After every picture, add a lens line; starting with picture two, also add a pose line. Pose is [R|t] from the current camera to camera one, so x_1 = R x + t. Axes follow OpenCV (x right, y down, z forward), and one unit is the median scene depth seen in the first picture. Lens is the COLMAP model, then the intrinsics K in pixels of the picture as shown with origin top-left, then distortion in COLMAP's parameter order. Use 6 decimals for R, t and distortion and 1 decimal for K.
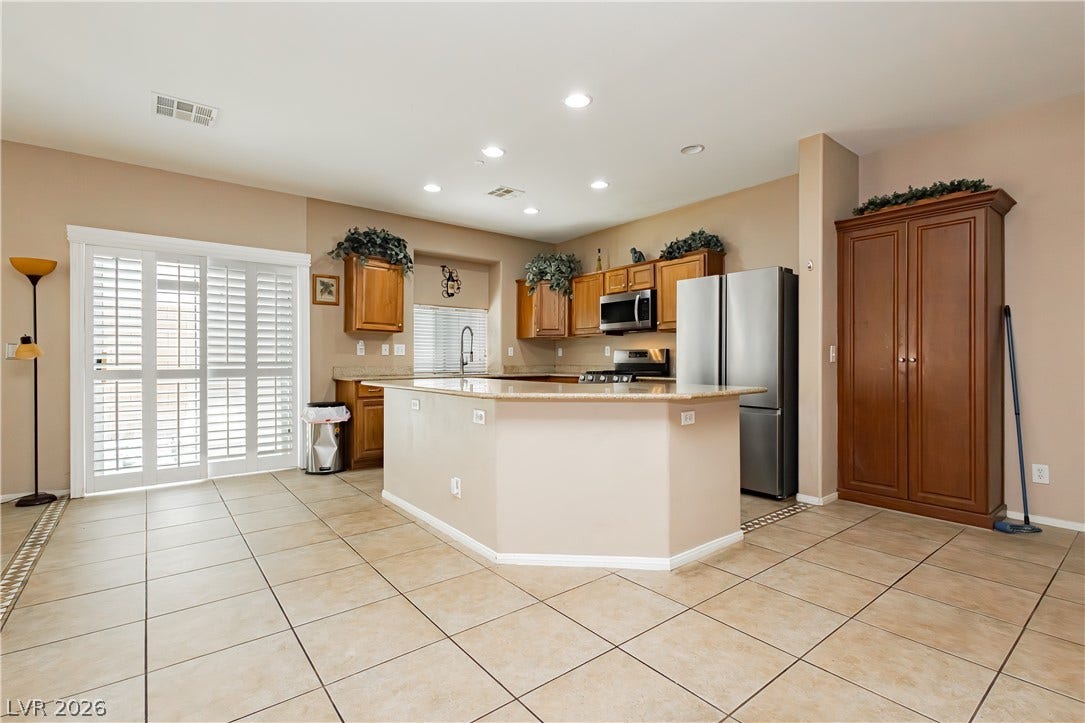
lens RADIAL K [[508.2, 0, 542.5], [0, 508.2, 361.5], [0, 0, 1]] dist [0.000816, 0.000298]
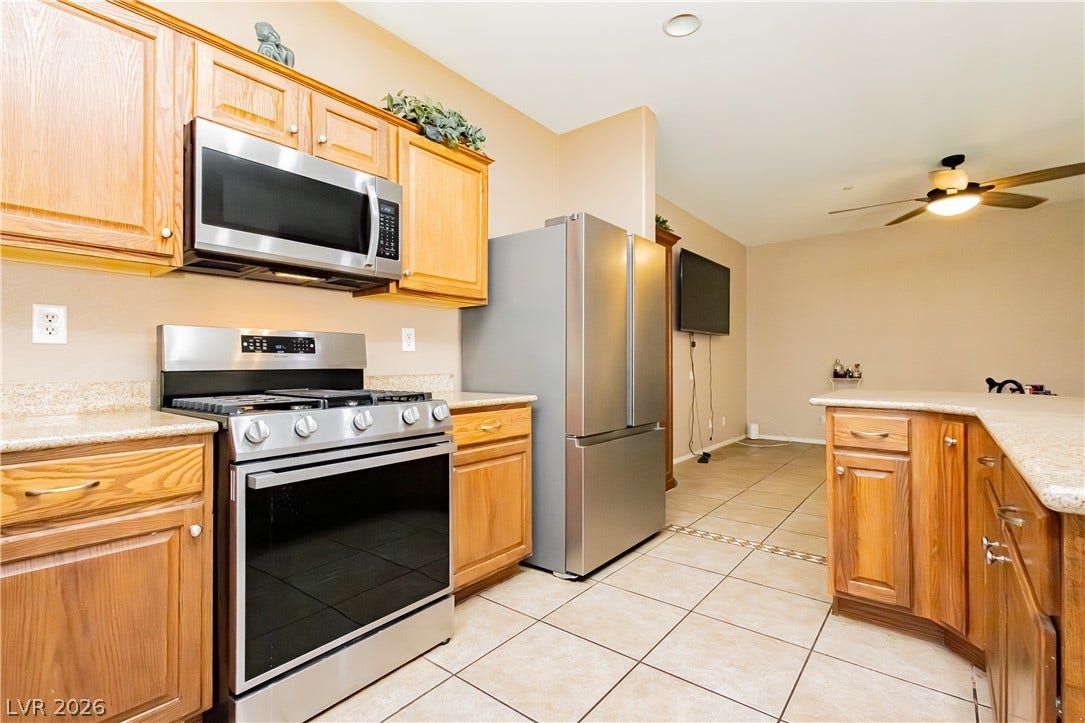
lens RADIAL K [[496.7, 0, 542.5], [0, 496.7, 361.5], [0, 0, 1]] dist [0.000619, -0.000208]
pose [[-0.226518, 0.006406, 0.973986, -0.196051], [0.006105, 0.999968, -0.005157, 0.000031], [-0.973988, 0.004778, -0.226550, 0.987798]]
